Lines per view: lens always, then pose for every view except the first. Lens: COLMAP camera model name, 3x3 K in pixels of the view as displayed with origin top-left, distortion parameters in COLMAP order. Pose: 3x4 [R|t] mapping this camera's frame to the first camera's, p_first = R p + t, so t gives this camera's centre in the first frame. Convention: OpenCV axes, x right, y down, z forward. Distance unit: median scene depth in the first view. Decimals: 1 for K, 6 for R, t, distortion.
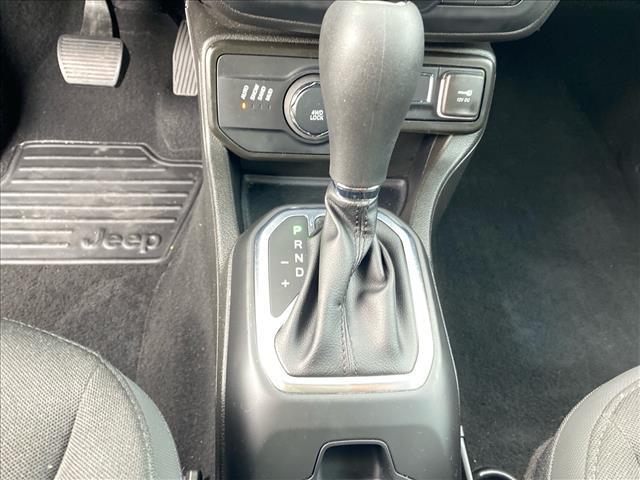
lens RADIAL K [[487.3, 0, 319.3], [0, 487.3, 242.3], [0, 0, 1]] dist [0.007978, -0.016141]
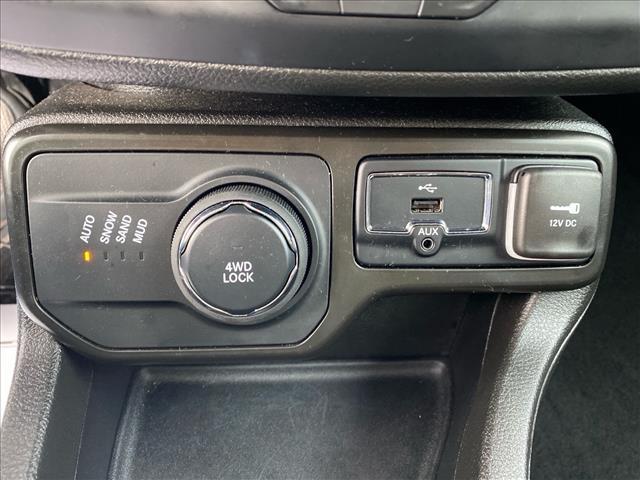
lens RADIAL K [[487.3, 0, 324.8], [0, 487.3, 244.2], [0, 0, 1]] dist [0.007978, -0.016141]
pose [[0.998400, -0.040430, -0.039532, 0.052679], [0.031120, 0.976591, -0.212840, -0.108589], [0.047212, 0.211269, 0.976287, 0.325341]]
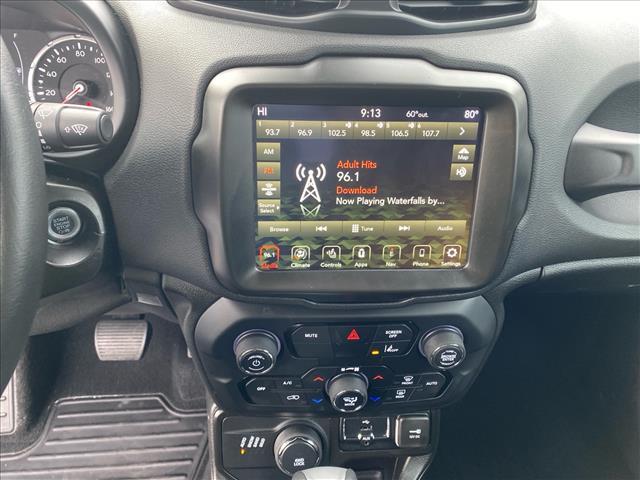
lens RADIAL K [[487.3, 0, 314.5], [0, 487.3, 239.1], [0, 0, 1]] dist [0.007978, -0.016141]
pose [[0.998595, -0.047292, -0.023891, 0.053681], [0.039282, 0.963408, -0.265146, -0.276667], [0.035556, 0.263835, 0.963912, -0.222920]]
